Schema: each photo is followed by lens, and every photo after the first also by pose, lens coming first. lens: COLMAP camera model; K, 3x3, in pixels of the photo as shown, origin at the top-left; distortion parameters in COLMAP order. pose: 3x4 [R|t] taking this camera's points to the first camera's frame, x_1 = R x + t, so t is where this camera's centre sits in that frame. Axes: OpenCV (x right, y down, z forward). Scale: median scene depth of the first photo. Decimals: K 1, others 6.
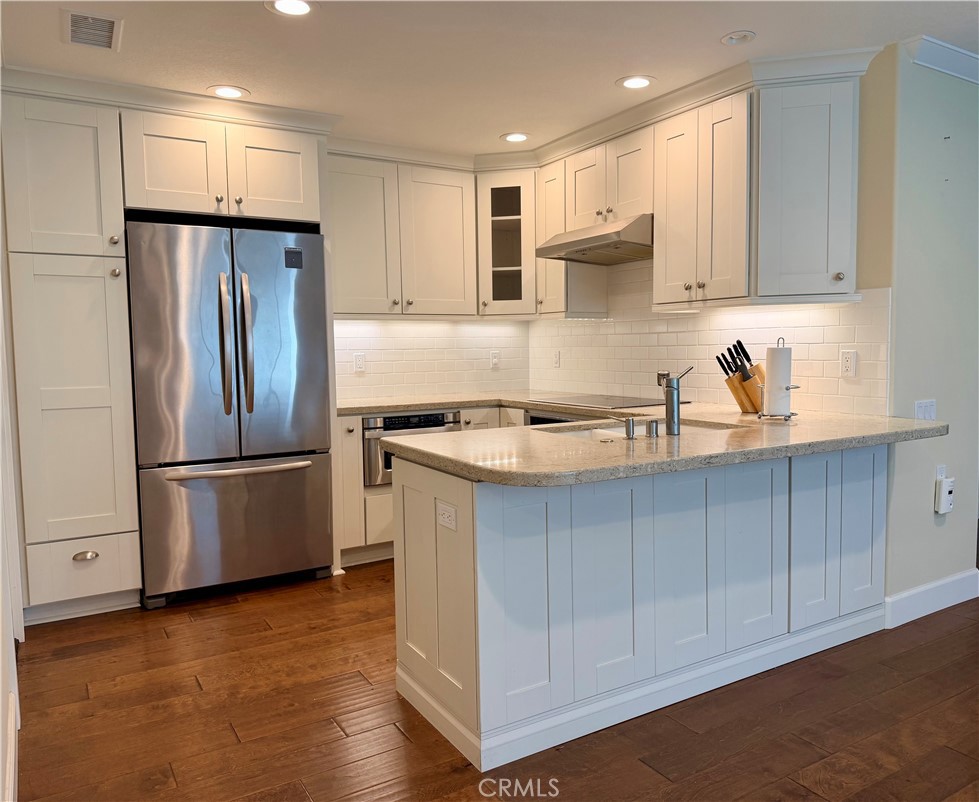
lens RADIAL K [[743.6, 0, 489.5], [0, 743.6, 401.0], [0, 0, 1]] dist [0.132138, -0.309427]
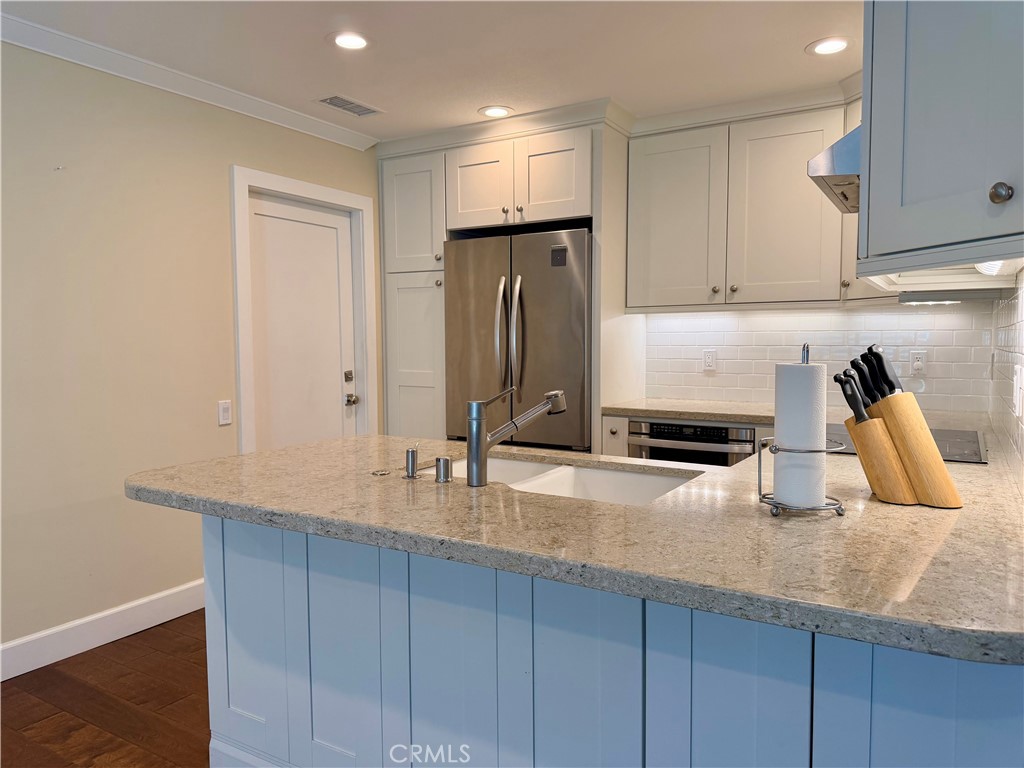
lens RADIAL K [[704.3, 0, 518.8], [0, 704.3, 385.8], [0, 0, 1]] dist [0.058901, -0.096689]
pose [[0.466755, 0.070149, -0.881600, 0.552292], [-0.067831, 0.996752, 0.043399, -0.050807], [0.881782, 0.039544, 0.469997, 0.495645]]
